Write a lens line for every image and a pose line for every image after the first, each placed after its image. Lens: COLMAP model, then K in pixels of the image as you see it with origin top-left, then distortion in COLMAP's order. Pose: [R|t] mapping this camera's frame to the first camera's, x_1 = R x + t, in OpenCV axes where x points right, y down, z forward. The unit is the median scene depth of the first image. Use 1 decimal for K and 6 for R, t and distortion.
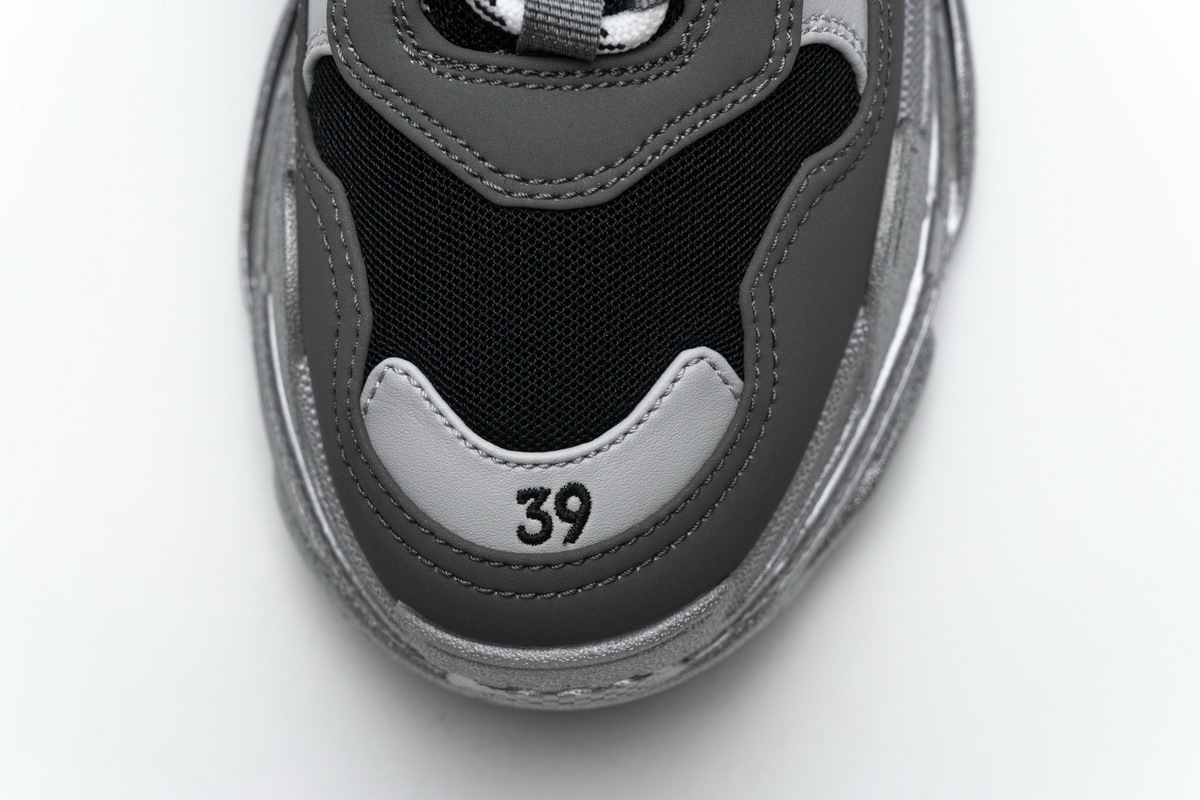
lens RADIAL K [[2396.4, 0, 600.0], [0, 2396.4, 399.9], [0, 0, 1]] dist [0.061275, 0.000000]
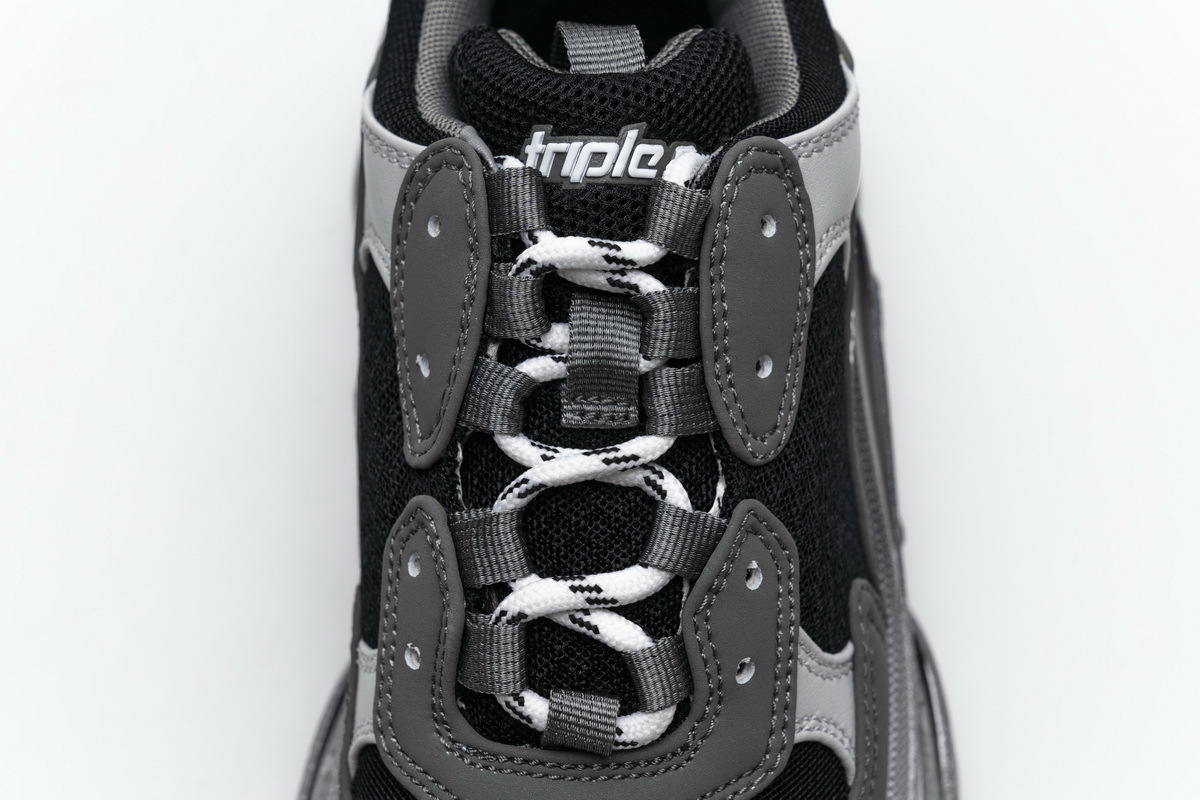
lens RADIAL K [[2396.4, 0, 601.2], [0, 2396.4, 399.2], [0, 0, 1]] dist [0.061275, 0.000000]
pose [[0.999846, 0.014760, -0.009514, 0.001666], [-0.016736, 0.965002, -0.261708, -0.007847], [0.005319, 0.261826, 0.965100, -0.124719]]
